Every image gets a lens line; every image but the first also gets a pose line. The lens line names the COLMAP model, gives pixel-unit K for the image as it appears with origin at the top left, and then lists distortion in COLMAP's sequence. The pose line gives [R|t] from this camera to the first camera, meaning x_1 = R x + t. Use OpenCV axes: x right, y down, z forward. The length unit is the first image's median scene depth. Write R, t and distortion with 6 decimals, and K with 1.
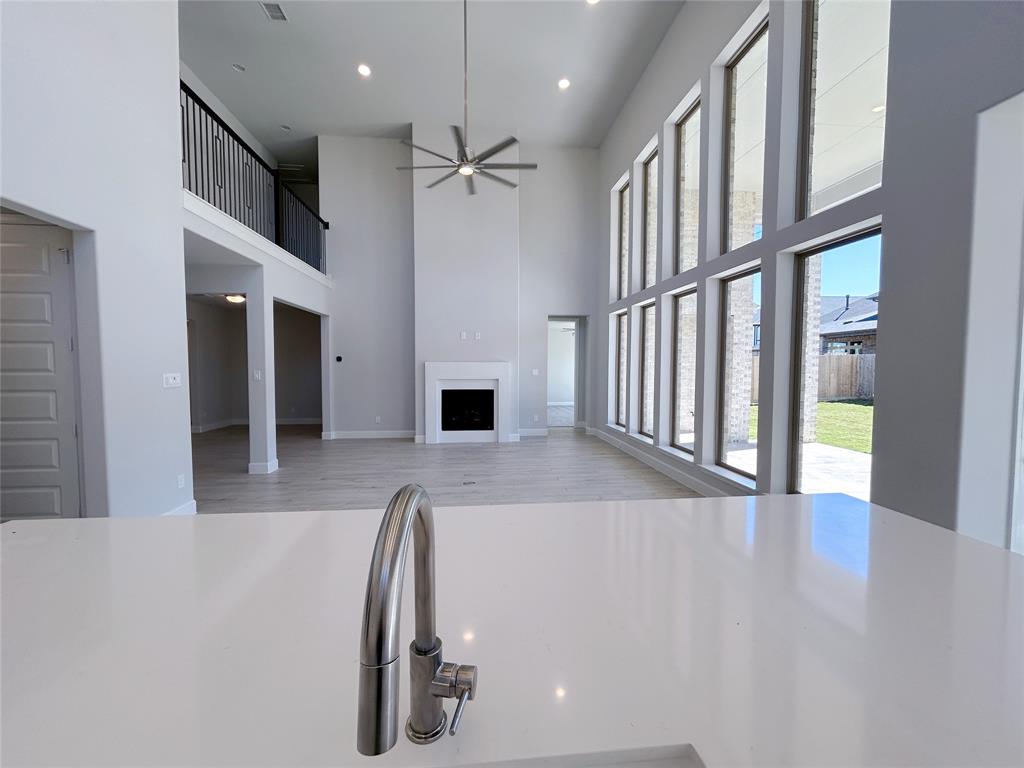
lens RADIAL K [[412.7, 0, 511.6], [0, 412.7, 386.9], [0, 0, 1]] dist [-0.001041, 0.001020]
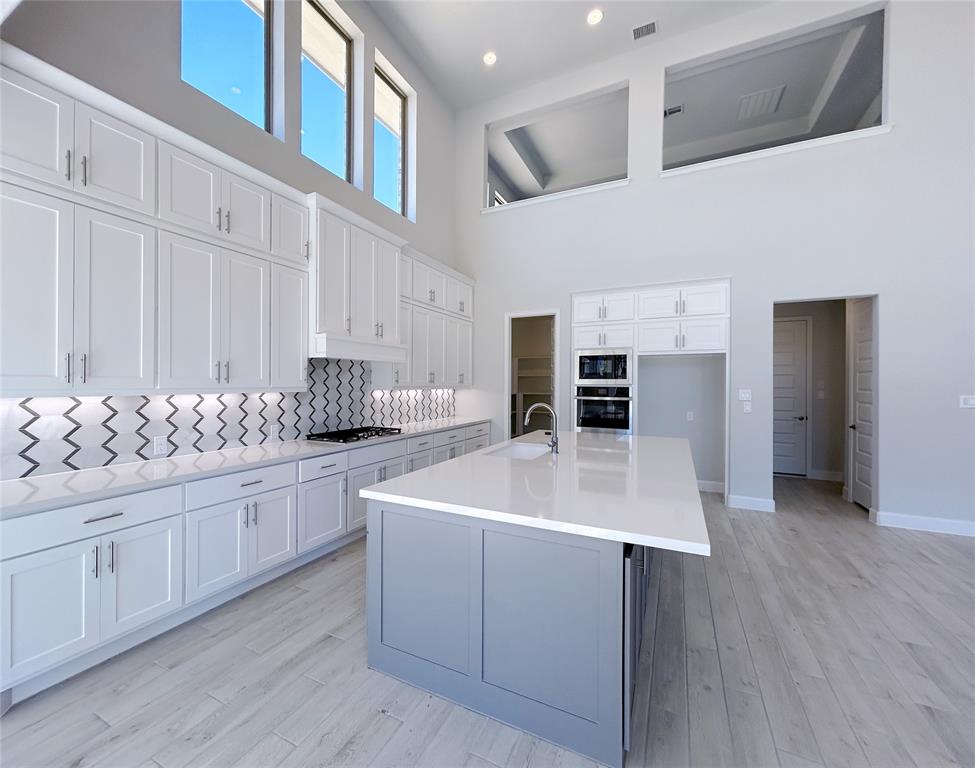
lens RADIAL K [[411.6, 0, 460.7], [0, 411.6, 384.4], [0, 0, 1]] dist [-0.004284, 0.001896]
pose [[-0.549126, -0.000236, -0.835740, 0.387234], [-0.046401, 0.998466, 0.030206, -0.014763], [0.834451, 0.055366, -0.548294, 0.229195]]
